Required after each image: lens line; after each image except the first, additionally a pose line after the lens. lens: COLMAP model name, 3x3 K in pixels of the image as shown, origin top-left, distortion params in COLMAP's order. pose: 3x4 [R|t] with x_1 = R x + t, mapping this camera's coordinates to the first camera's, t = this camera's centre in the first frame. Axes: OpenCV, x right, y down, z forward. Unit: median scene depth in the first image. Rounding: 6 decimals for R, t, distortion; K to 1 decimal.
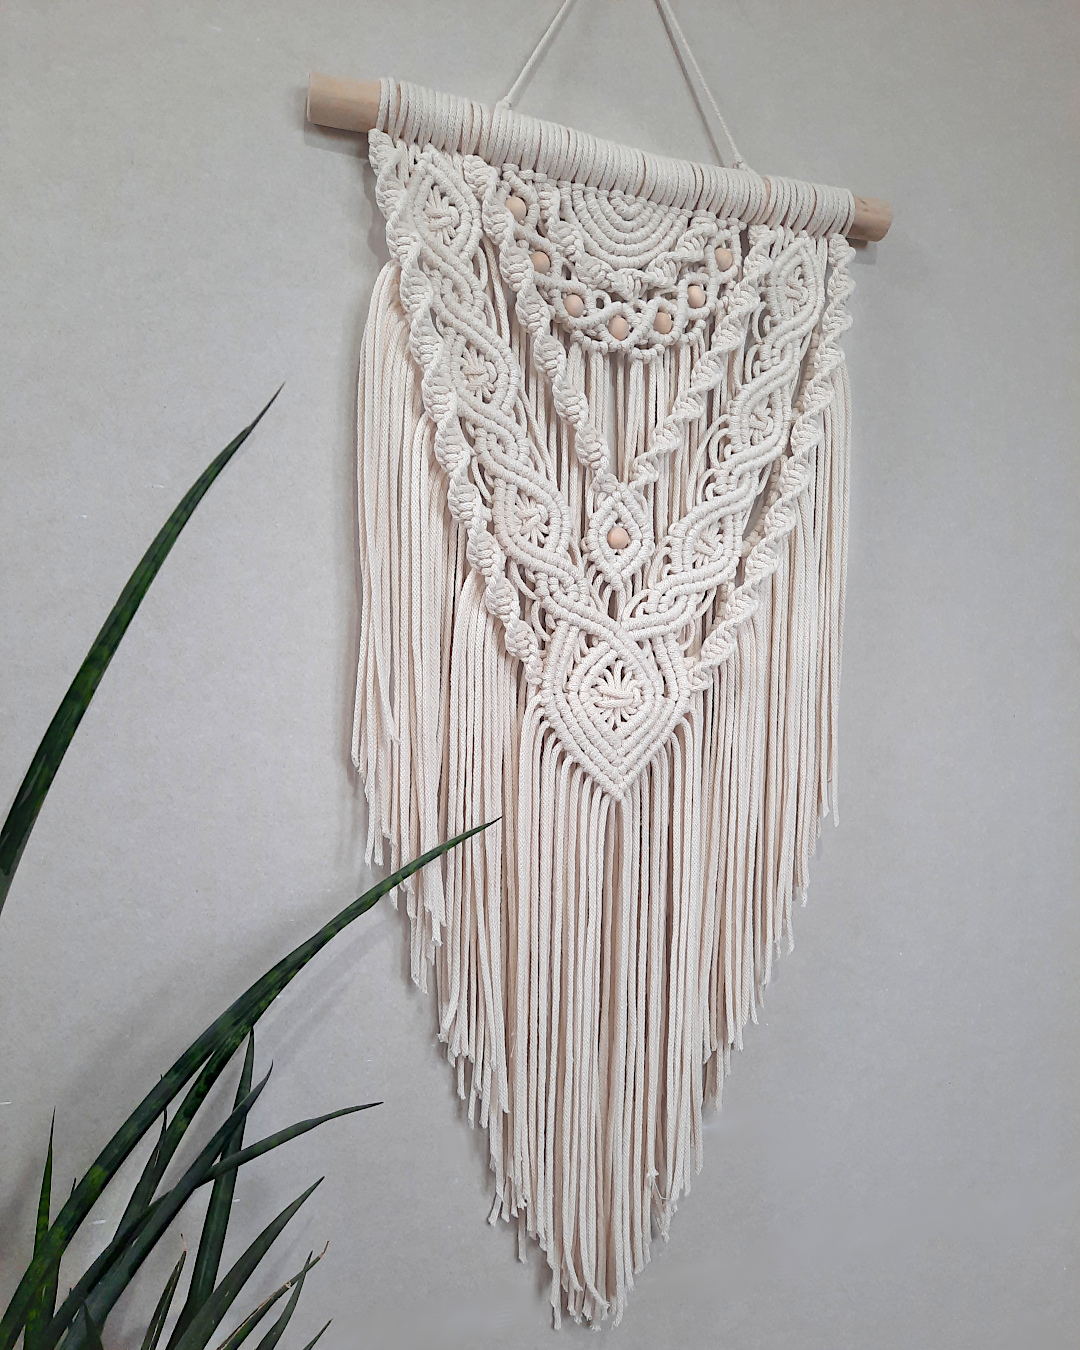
lens RADIAL K [[1118.5, 0, 558.8], [0, 1118.5, 672.3], [0, 0, 1]] dist [0.040203, -0.052838]
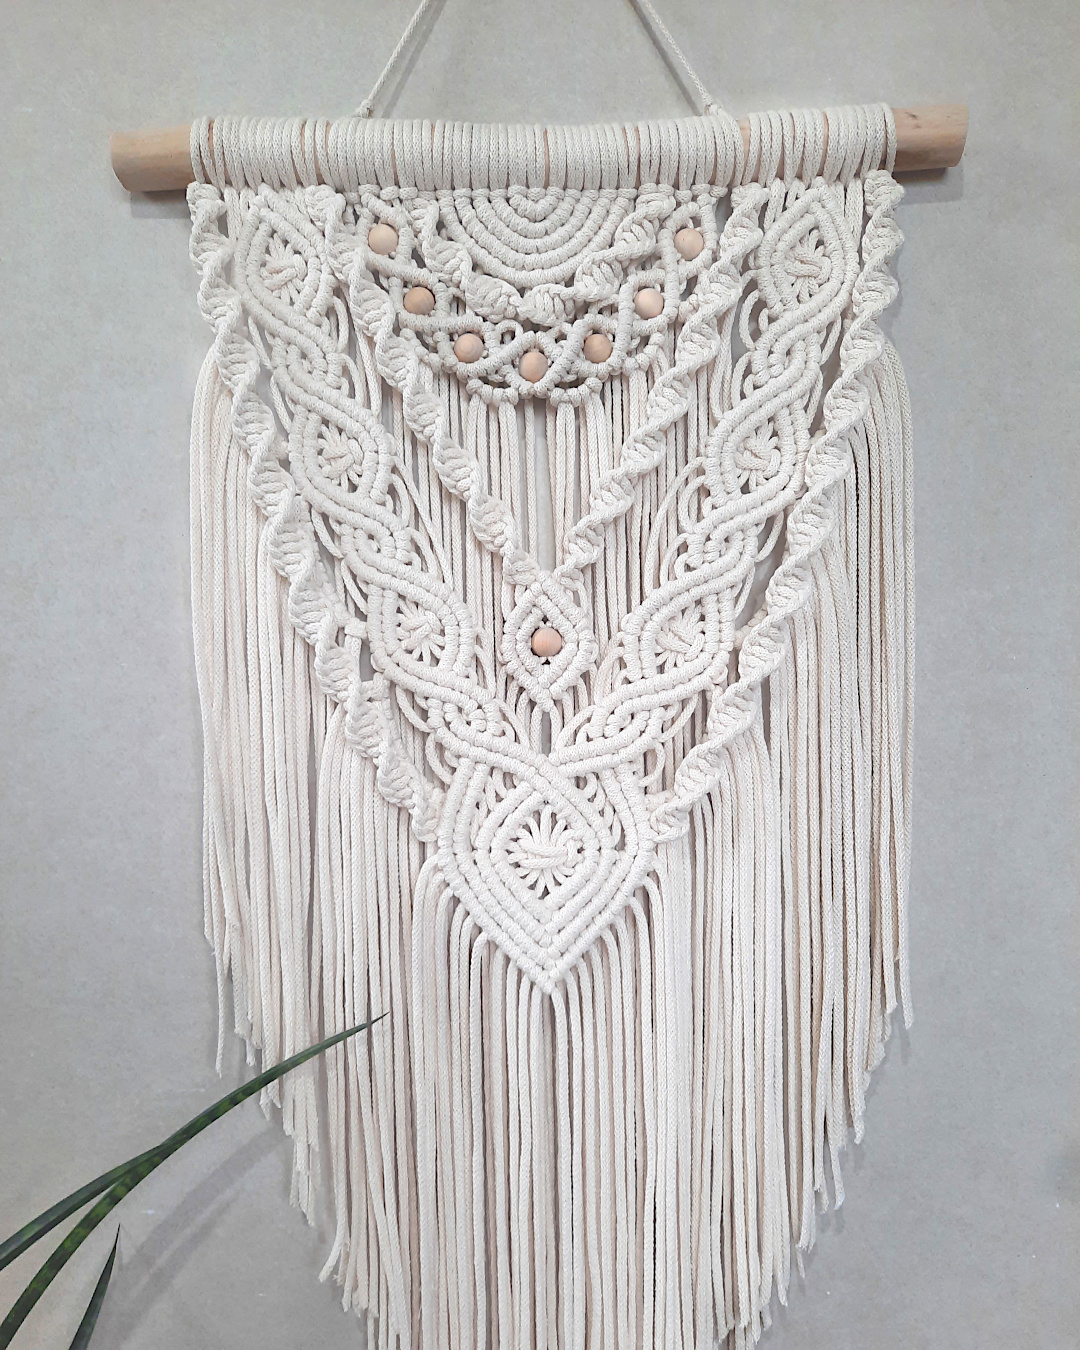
lens RADIAL K [[1118.5, 0, 558.8], [0, 1118.5, 672.3], [0, 0, 1]] dist [0.040203, -0.052838]
pose [[0.917549, -0.044458, -0.395128, 0.360888], [0.049085, 0.998793, 0.001604, -0.100268], [0.394580, -0.020867, 0.918624, 0.306557]]
